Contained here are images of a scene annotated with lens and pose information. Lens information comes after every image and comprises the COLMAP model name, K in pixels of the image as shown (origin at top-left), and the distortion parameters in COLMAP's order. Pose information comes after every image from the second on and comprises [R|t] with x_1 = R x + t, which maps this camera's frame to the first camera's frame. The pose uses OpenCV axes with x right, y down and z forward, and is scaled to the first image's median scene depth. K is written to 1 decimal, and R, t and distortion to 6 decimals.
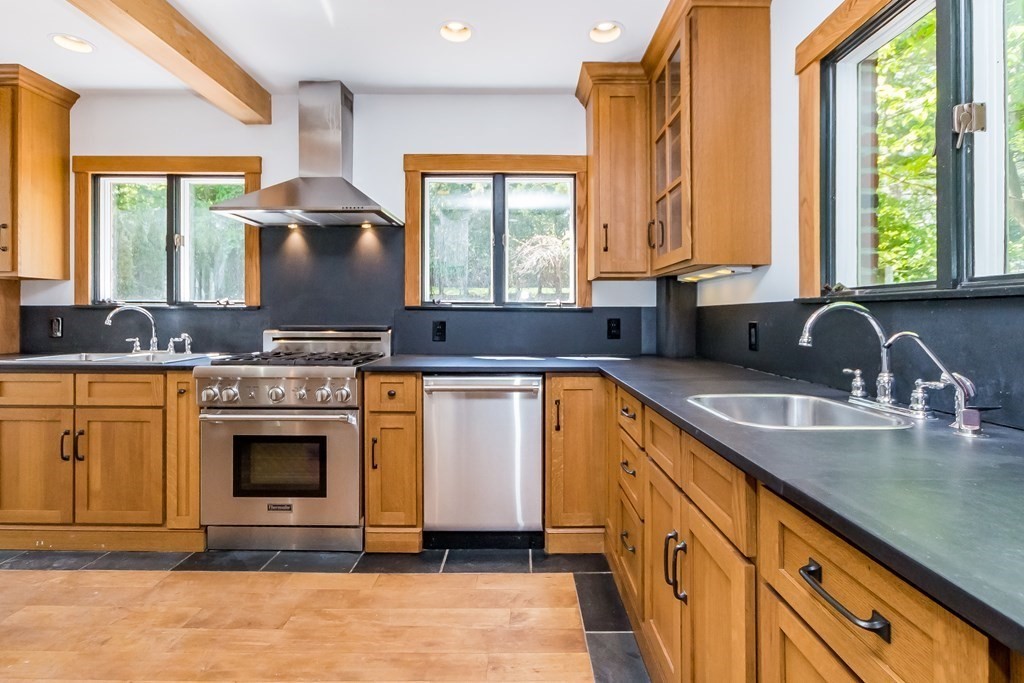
lens RADIAL K [[498.7, 0, 512.3], [0, 498.7, 313.1], [0, 0, 1]] dist [-0.001778, 0.001731]
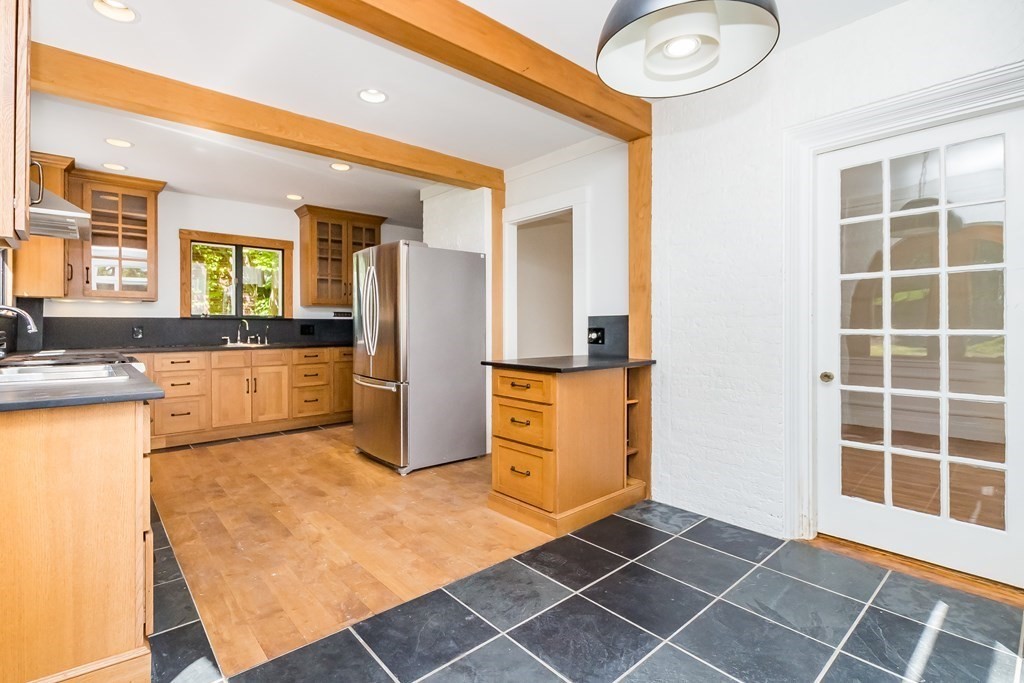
lens RADIAL K [[482.1, 0, 511.9], [0, 482.1, 318.9], [0, 0, 1]] dist [-0.000778, 0.000061]
pose [[-0.670155, 0.002164, 0.742218, -1.734183], [-0.004252, 0.999968, -0.006755, -0.002021], [-0.742209, -0.007683, -0.670124, 0.909214]]
